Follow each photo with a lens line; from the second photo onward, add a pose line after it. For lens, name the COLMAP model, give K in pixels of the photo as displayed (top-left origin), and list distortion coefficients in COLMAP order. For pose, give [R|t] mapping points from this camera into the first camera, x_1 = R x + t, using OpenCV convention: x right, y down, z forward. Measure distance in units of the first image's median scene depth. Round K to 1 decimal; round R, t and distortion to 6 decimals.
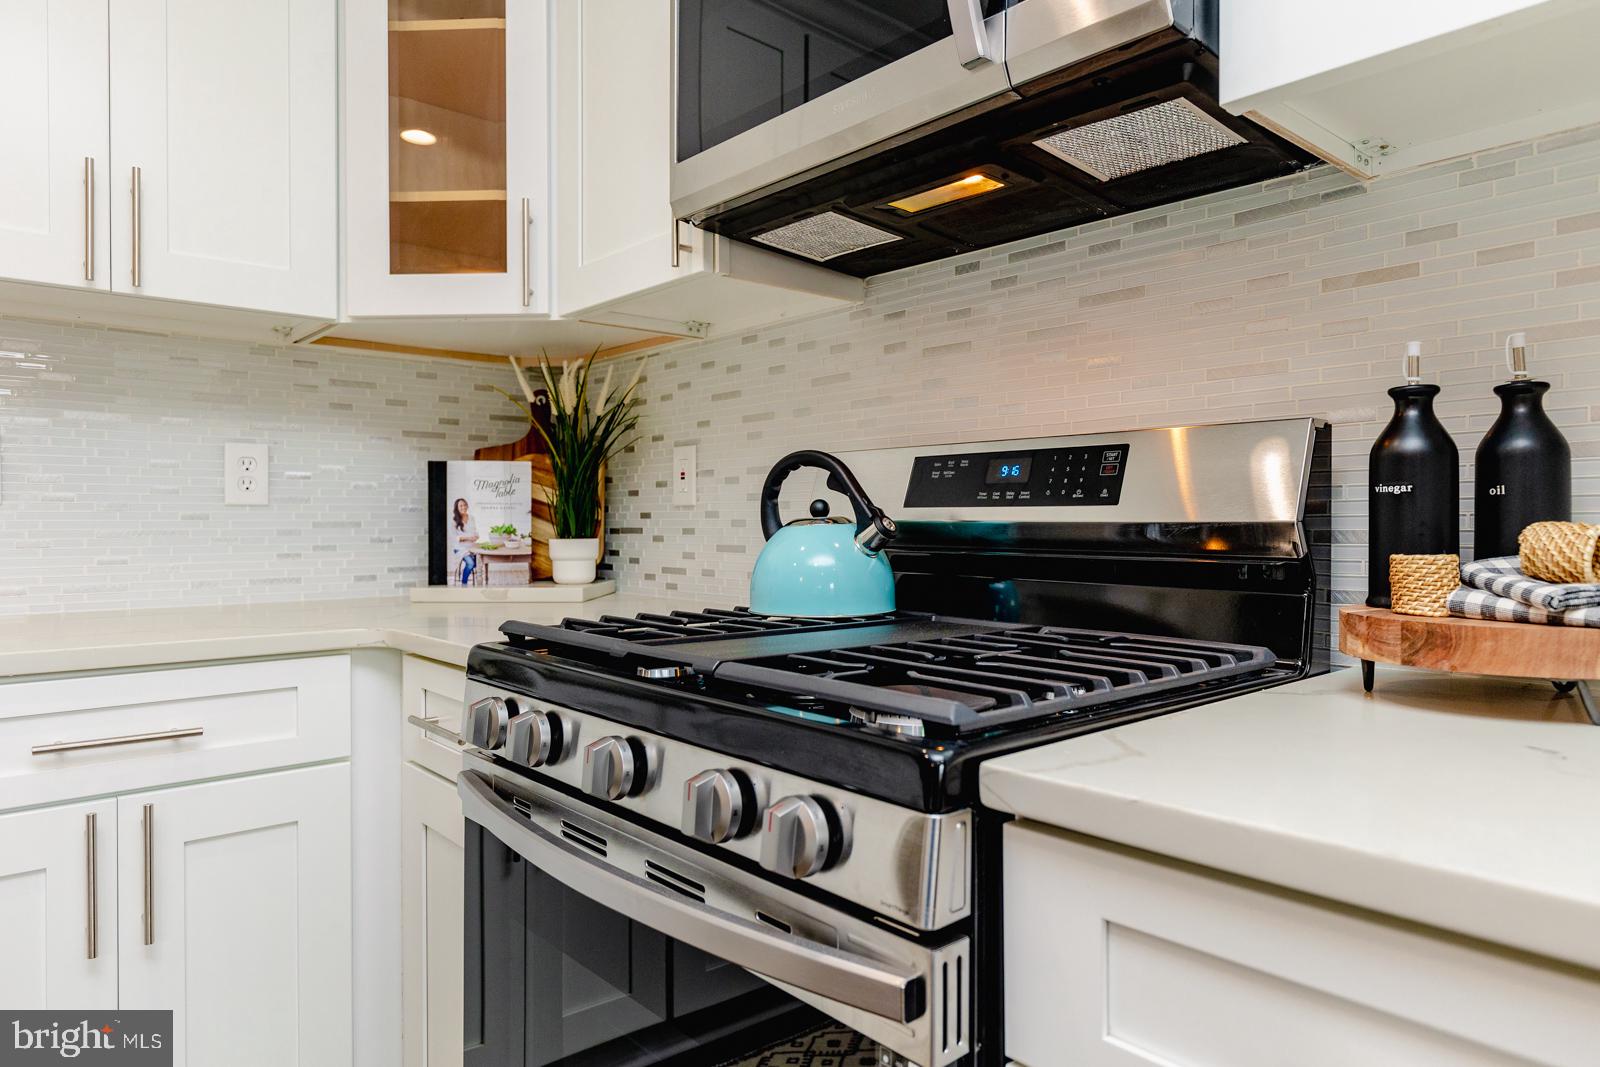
lens RADIAL K [[1005.1, 0, 800.7], [0, 1005.1, 535.5], [0, 0, 1]] dist [-0.006780, 0.000558]
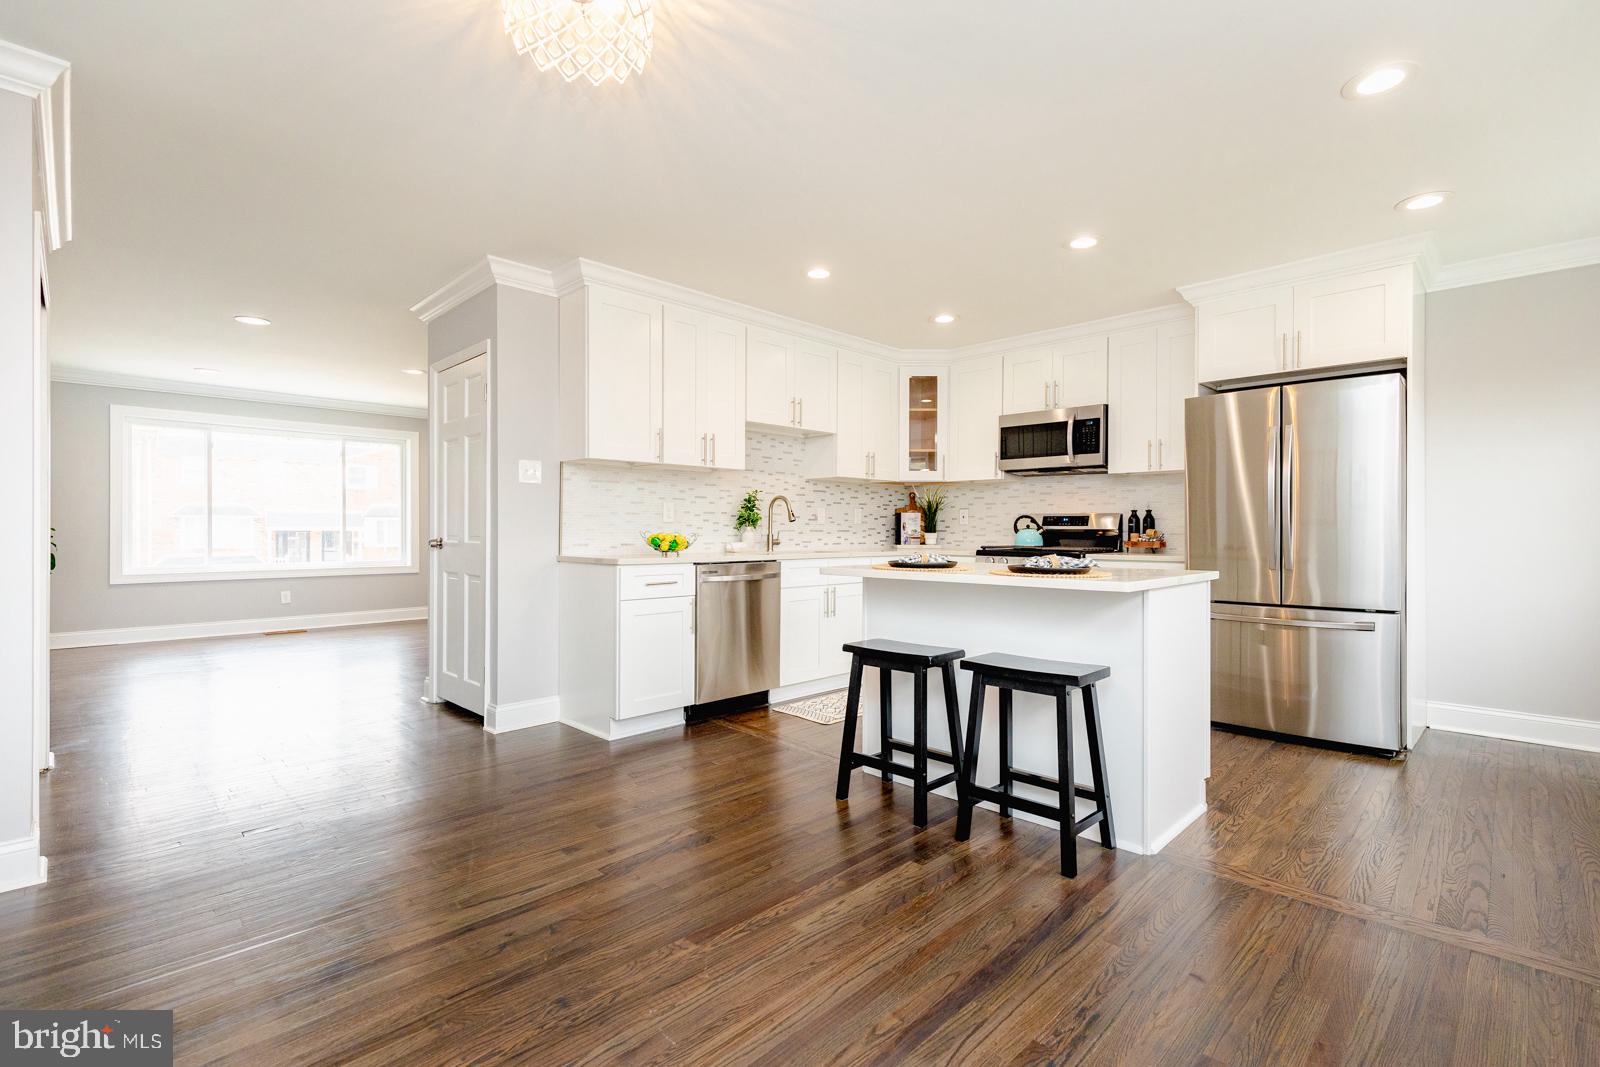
lens RADIAL K [[727.2, 0, 790.6], [0, 727.2, 533.1], [0, 0, 1]] dist [0.001601, -0.001509]
pose [[0.998815, 0.006628, 0.048210, -1.343282], [-0.006129, 0.999926, -0.010488, 0.053915], [-0.048276, 0.010180, 0.998782, -2.618235]]
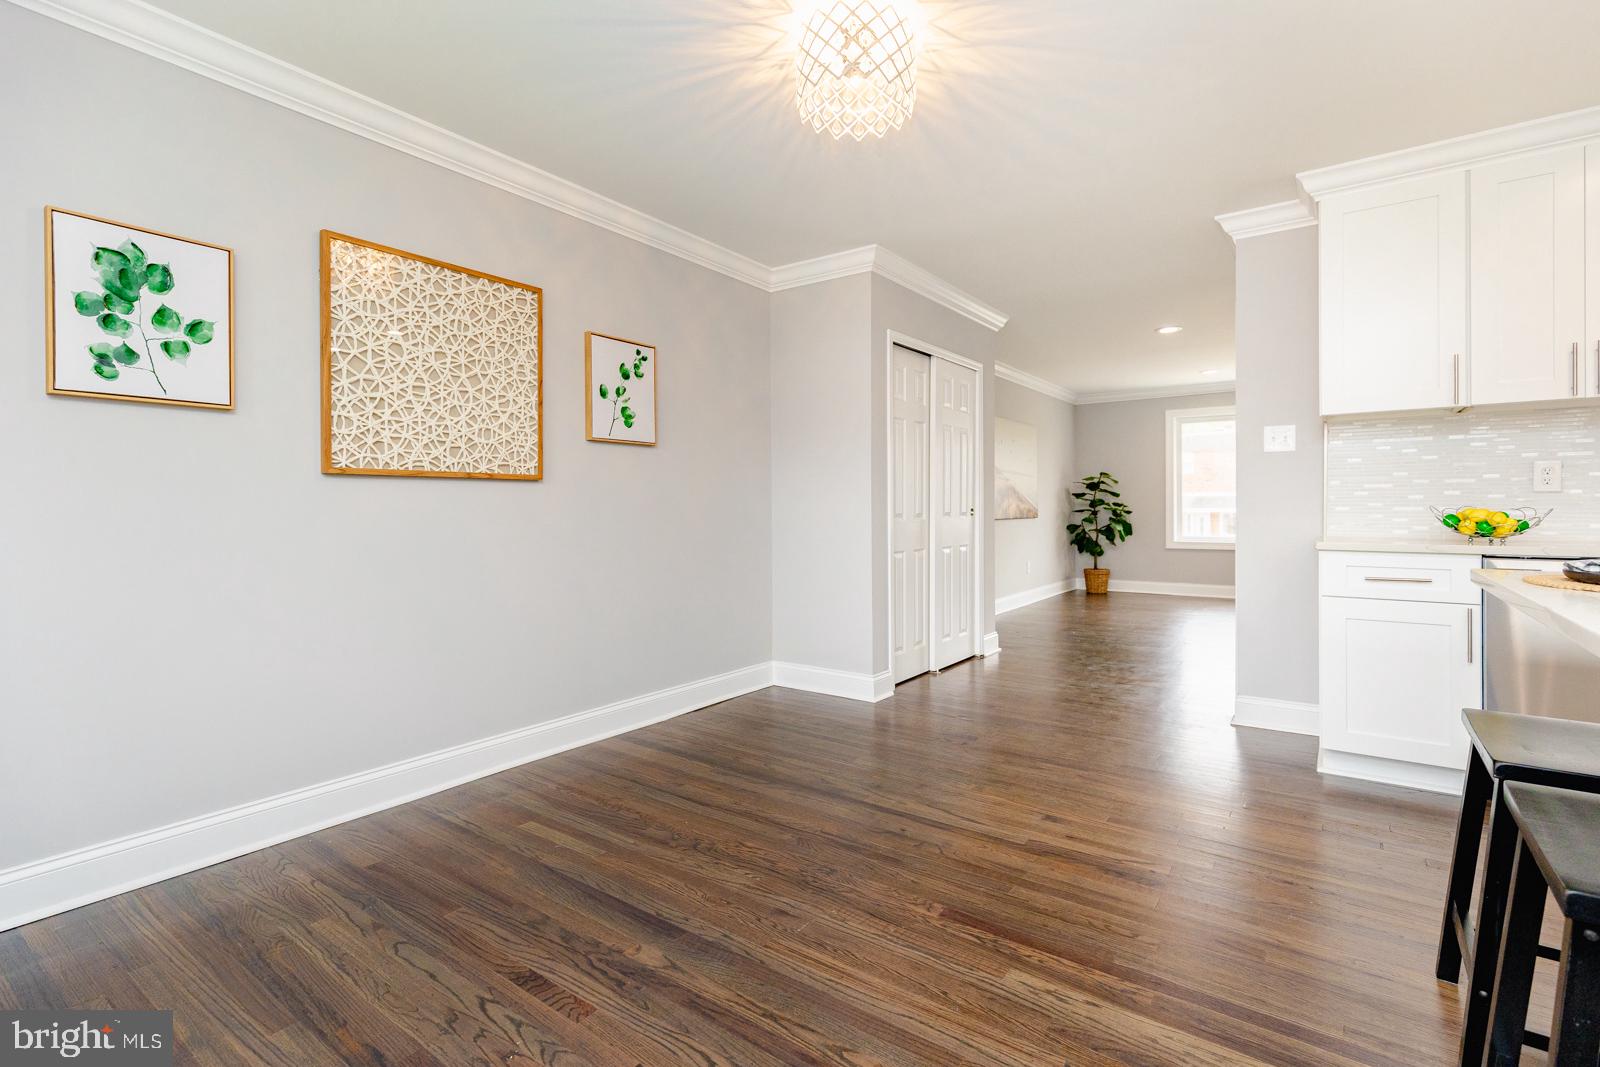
lens RADIAL K [[727.2, 0, 842.8], [0, 727.2, 507.1], [0, 0, 1]] dist [0.001601, -0.001509]
pose [[0.238118, 0.004102, -0.971228, -0.219183], [-0.009028, 0.999957, 0.002010, 0.034484], [0.971194, 0.008290, 0.238145, -1.803342]]
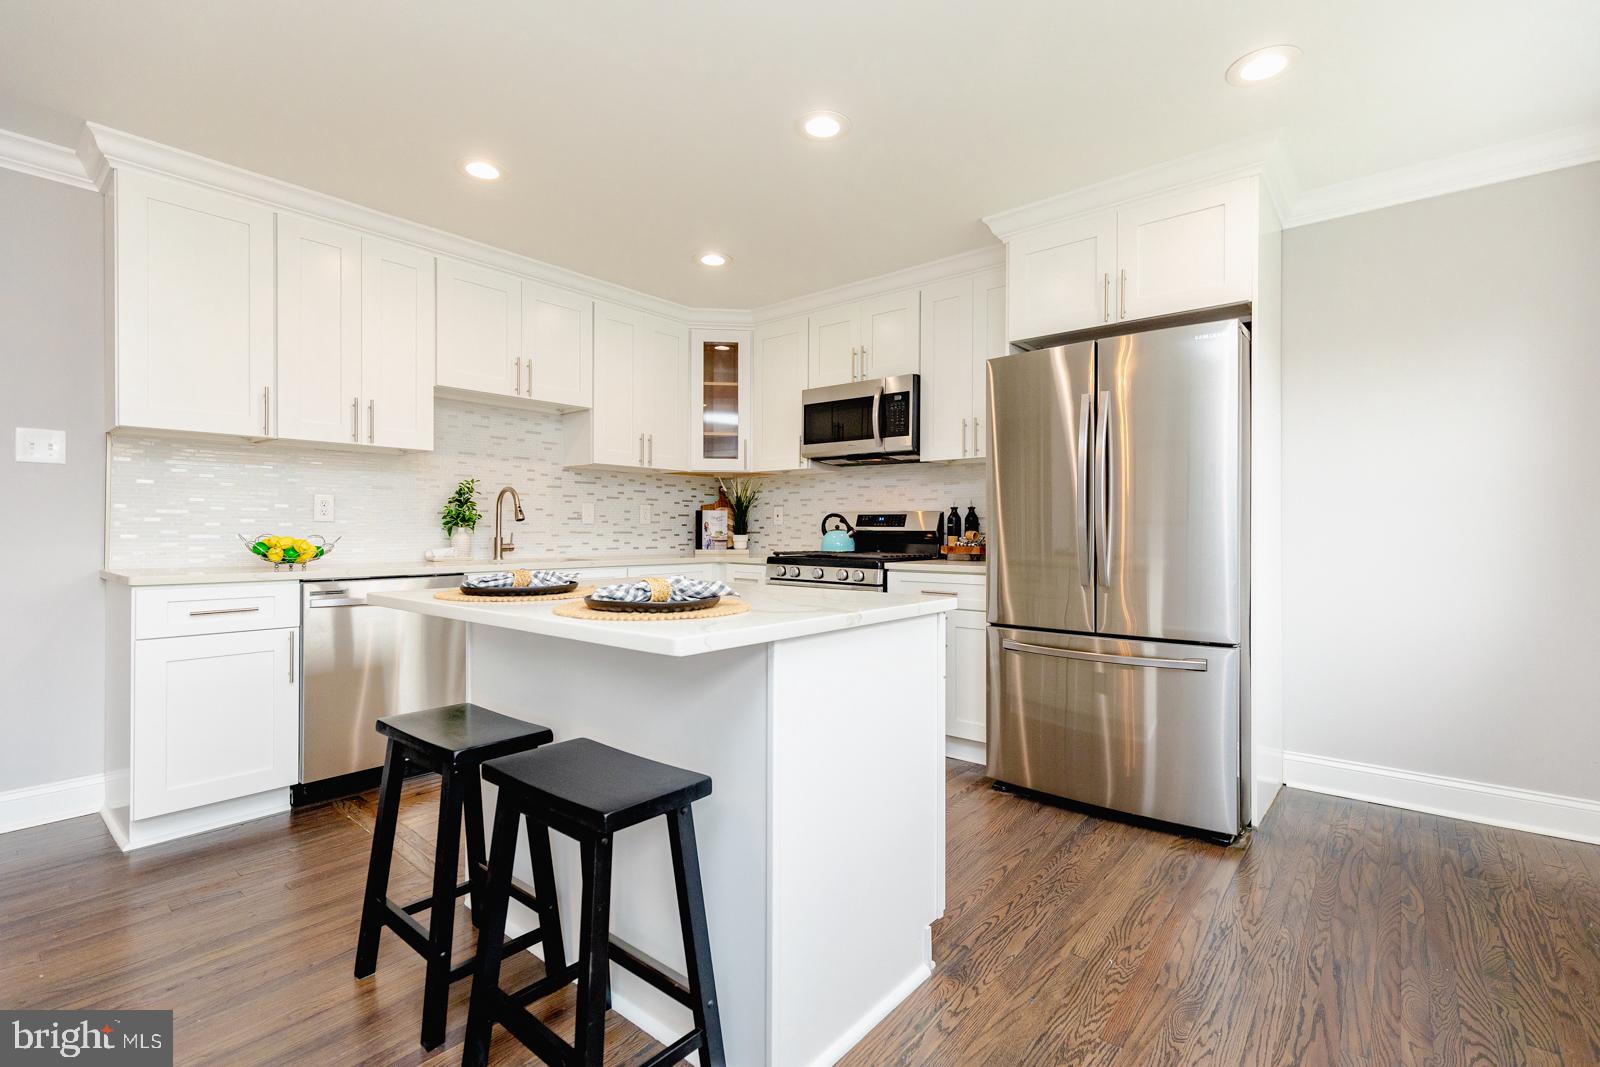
lens RADIAL K [[727.2, 0, 799.8], [0, 727.2, 532.1], [0, 0, 1]] dist [0.001601, -0.001509]
pose [[0.989840, 0.006837, 0.142019, -0.549637], [-0.005088, 0.999907, -0.012680, 0.032777], [-0.142093, 0.011828, 0.989783, -1.933518]]
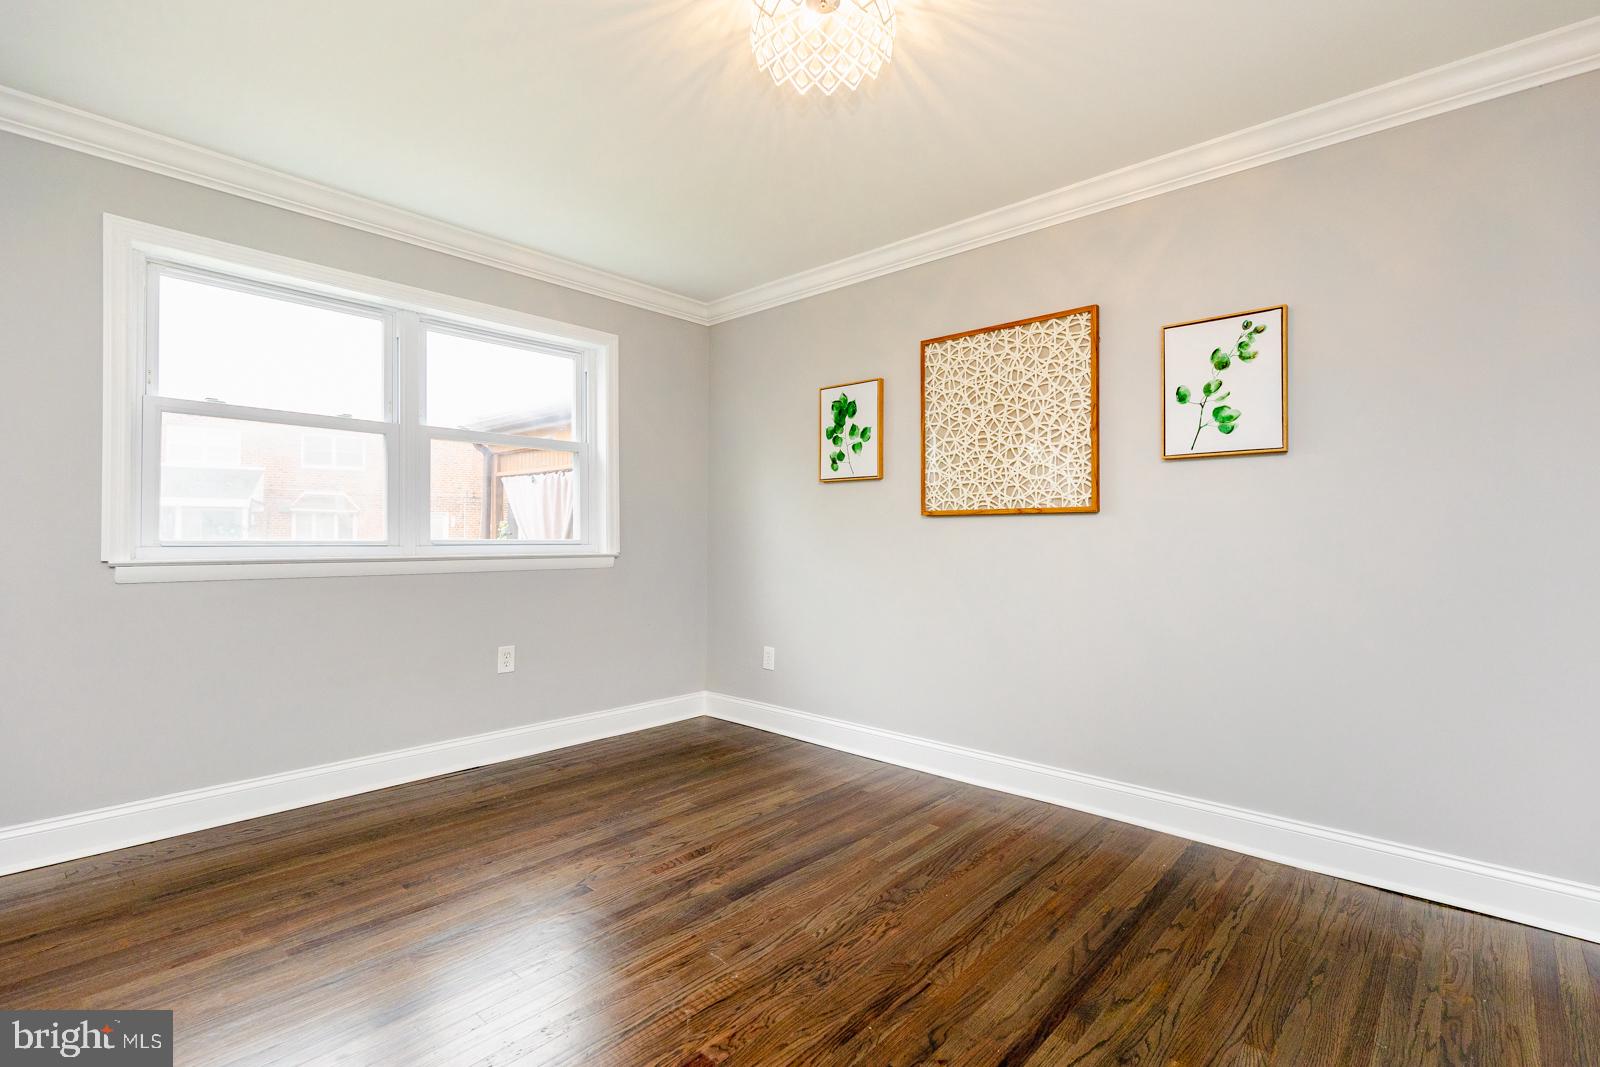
lens RADIAL K [[727.2, 0, 776.1], [0, 727.2, 534.9], [0, 0, 1]] dist [0.001601, -0.001509]
pose [[-0.996160, -0.000343, -0.087552, -1.455566], [-0.000869, 0.999982, 0.005965, 0.018909], [0.087549, 0.006019, -0.996142, -0.287044]]
